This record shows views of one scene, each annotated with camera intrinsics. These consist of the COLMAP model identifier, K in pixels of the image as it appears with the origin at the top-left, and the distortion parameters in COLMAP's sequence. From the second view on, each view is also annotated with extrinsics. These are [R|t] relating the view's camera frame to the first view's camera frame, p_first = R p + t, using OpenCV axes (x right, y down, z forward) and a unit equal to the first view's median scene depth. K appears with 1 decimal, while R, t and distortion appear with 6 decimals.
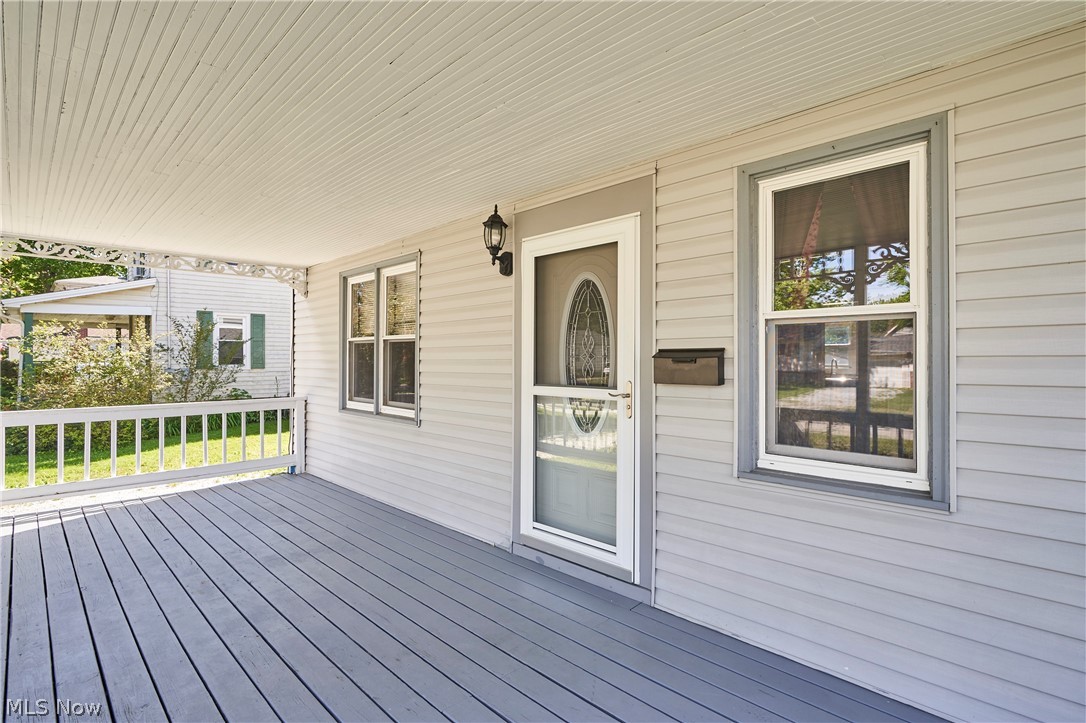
lens RADIAL K [[537.4, 0, 543.0], [0, 537.4, 361.5], [0, 0, 1]] dist [-0.003332, -0.000675]
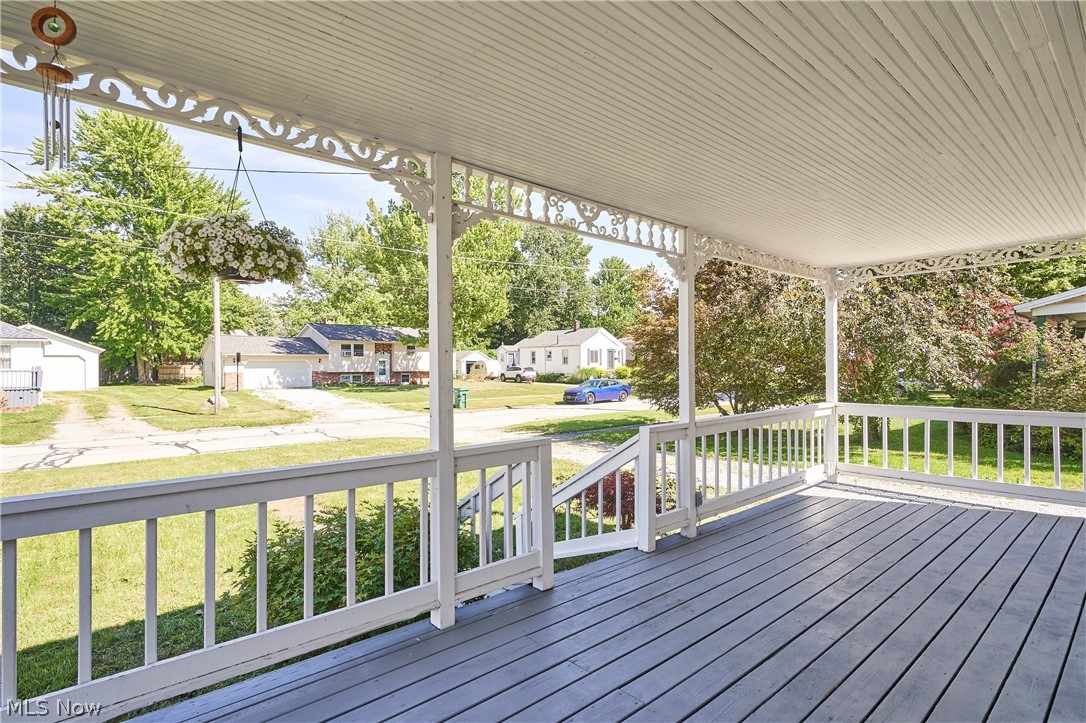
lens RADIAL K [[538.0, 0, 543.0], [0, 538.0, 361.5], [0, 0, 1]] dist [-0.003547, 0.000163]
pose [[-0.060316, -0.010806, -0.998121, 0.324357], [0.006841, 0.999913, -0.011239, 0.001950], [0.998156, -0.007506, -0.060236, 0.328275]]
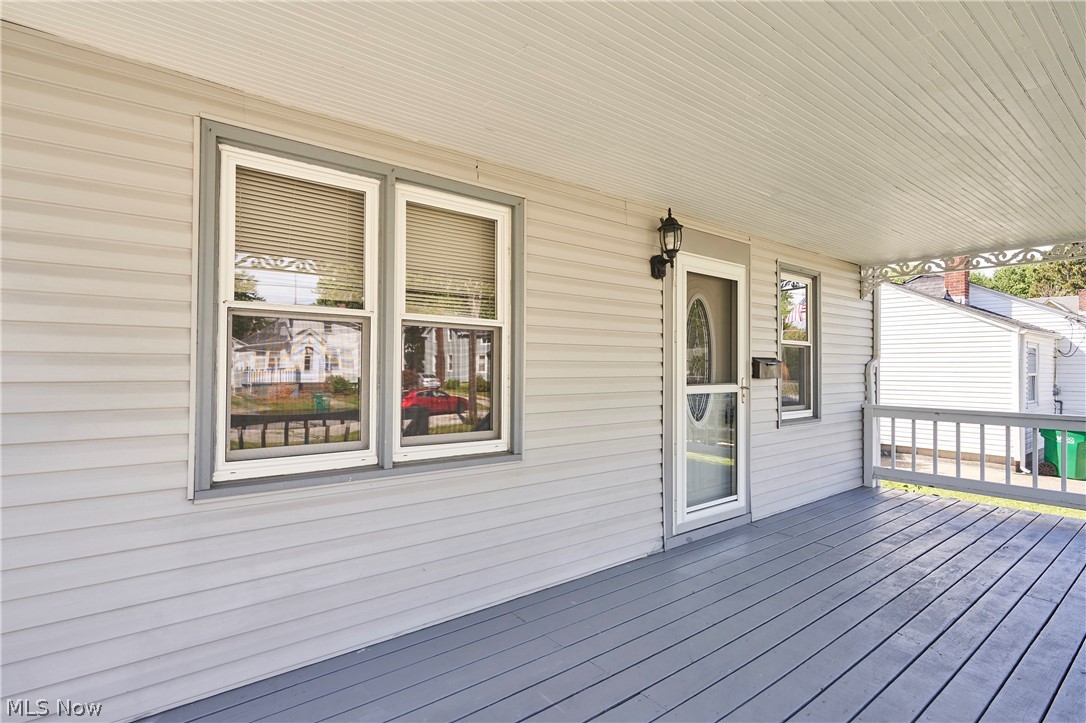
lens RADIAL K [[538.0, 0, 543.0], [0, 538.0, 361.5], [0, 0, 1]] dist [-0.003547, 0.000163]
pose [[0.109286, -0.000429, 0.994010, -1.024512], [-0.013603, 0.999906, 0.001927, -0.004874], [-0.993917, -0.013732, 0.109269, 1.038235]]
